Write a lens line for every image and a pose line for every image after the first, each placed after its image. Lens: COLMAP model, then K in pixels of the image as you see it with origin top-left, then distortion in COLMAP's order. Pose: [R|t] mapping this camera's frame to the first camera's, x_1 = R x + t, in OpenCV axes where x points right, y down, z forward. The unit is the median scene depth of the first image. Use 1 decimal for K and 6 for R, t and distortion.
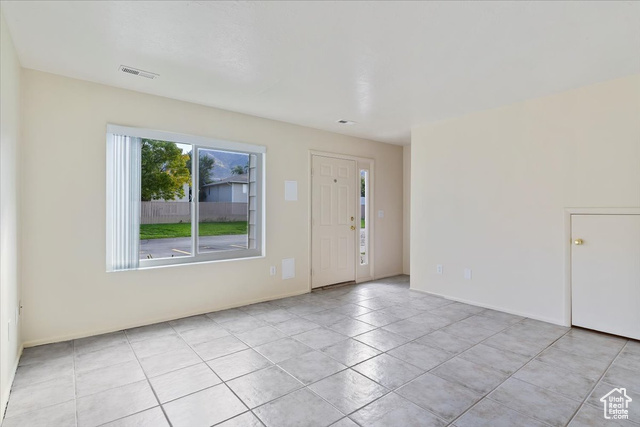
lens RADIAL K [[313.1, 0, 319.4], [0, 313.1, 213.4], [0, 0, 1]] dist [-0.004553, 0.000701]
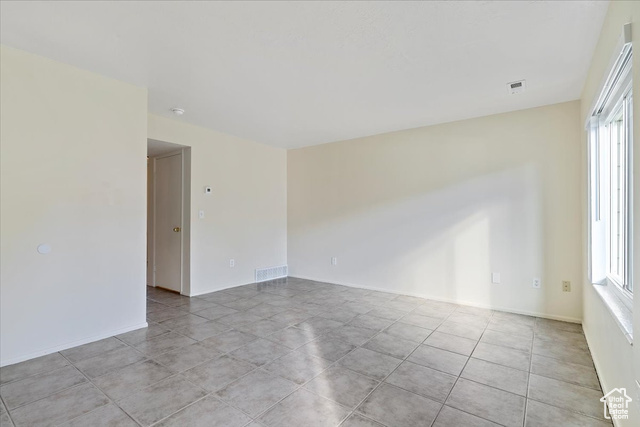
lens RADIAL K [[313.1, 0, 319.1], [0, 313.1, 214.2], [0, 0, 1]] dist [-0.004553, 0.000701]
pose [[-0.966069, -0.005437, -0.258227, 0.386613], [-0.004149, 0.999976, -0.005530, 0.006550], [0.258251, -0.004271, -0.966068, 1.950945]]
